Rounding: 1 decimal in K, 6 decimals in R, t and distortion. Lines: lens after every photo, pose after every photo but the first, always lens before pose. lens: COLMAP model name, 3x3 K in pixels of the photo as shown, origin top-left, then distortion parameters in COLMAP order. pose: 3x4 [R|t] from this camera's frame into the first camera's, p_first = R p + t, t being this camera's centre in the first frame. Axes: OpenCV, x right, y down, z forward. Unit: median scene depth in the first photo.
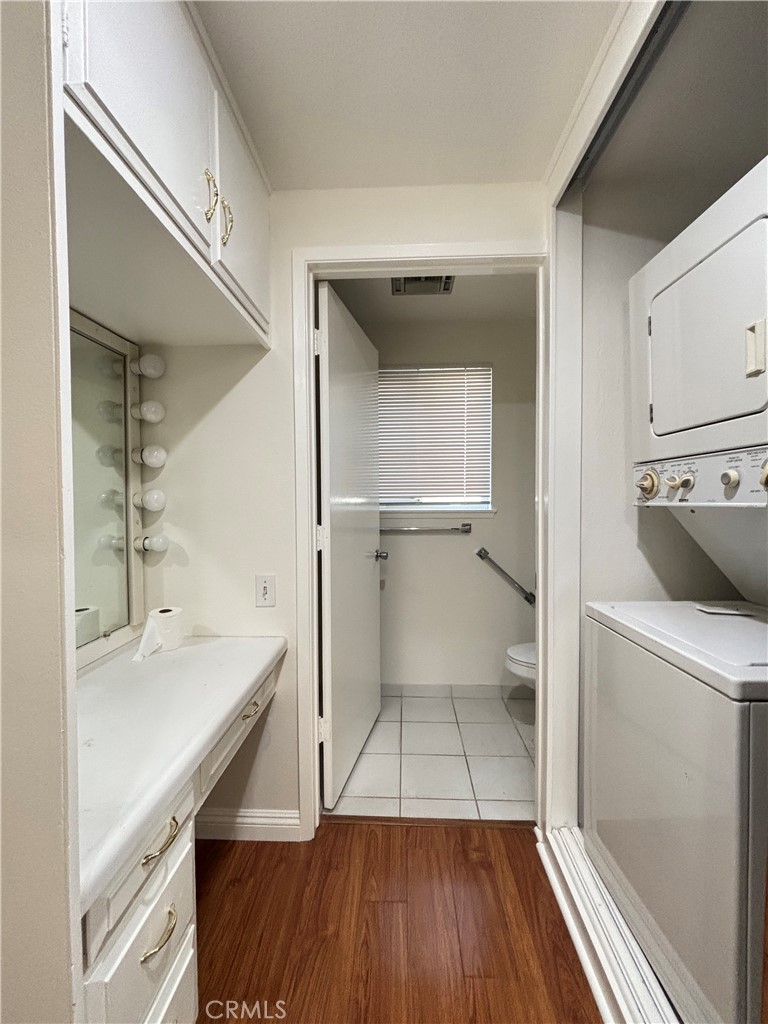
lens RADIAL K [[436.6, 0, 382.1], [0, 436.6, 507.4], [0, 0, 1]] dist [-0.004845, 0.000349]
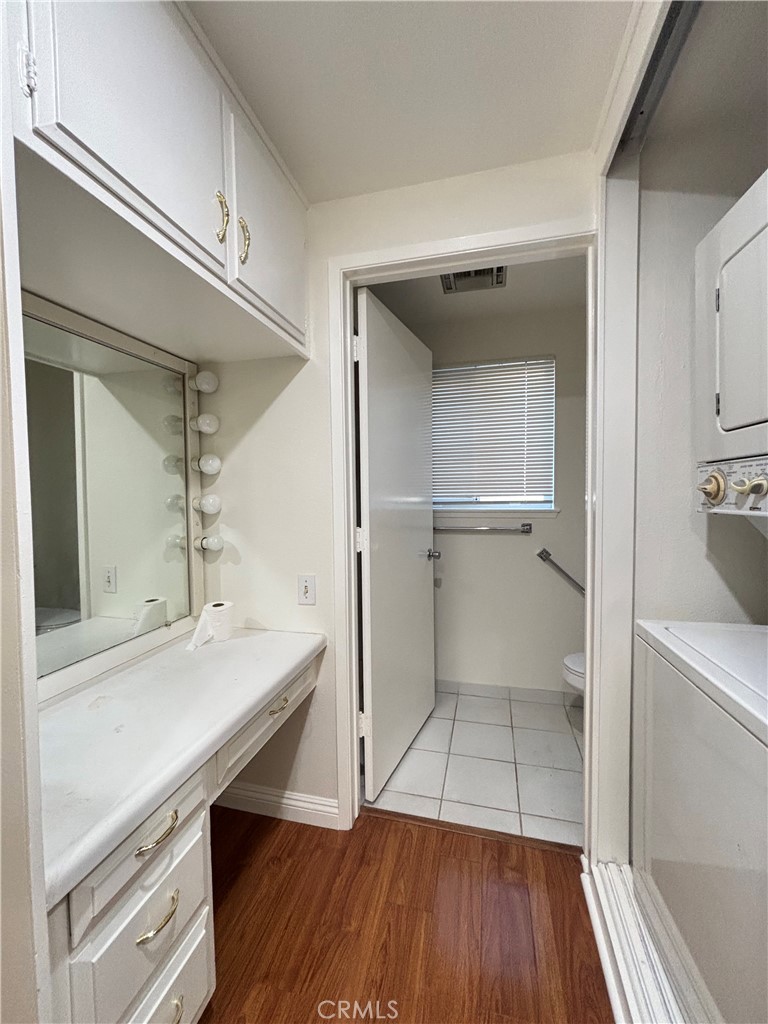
lens RADIAL K [[412.3, 0, 381.4], [0, 412.3, 508.1], [0, 0, 1]] dist [0.000666, -0.001024]
pose [[0.979281, 0.001764, -0.202499, 0.122836], [0.001871, 0.999841, 0.017757, -0.026219], [0.202498, -0.017768, 0.979122, 0.070055]]
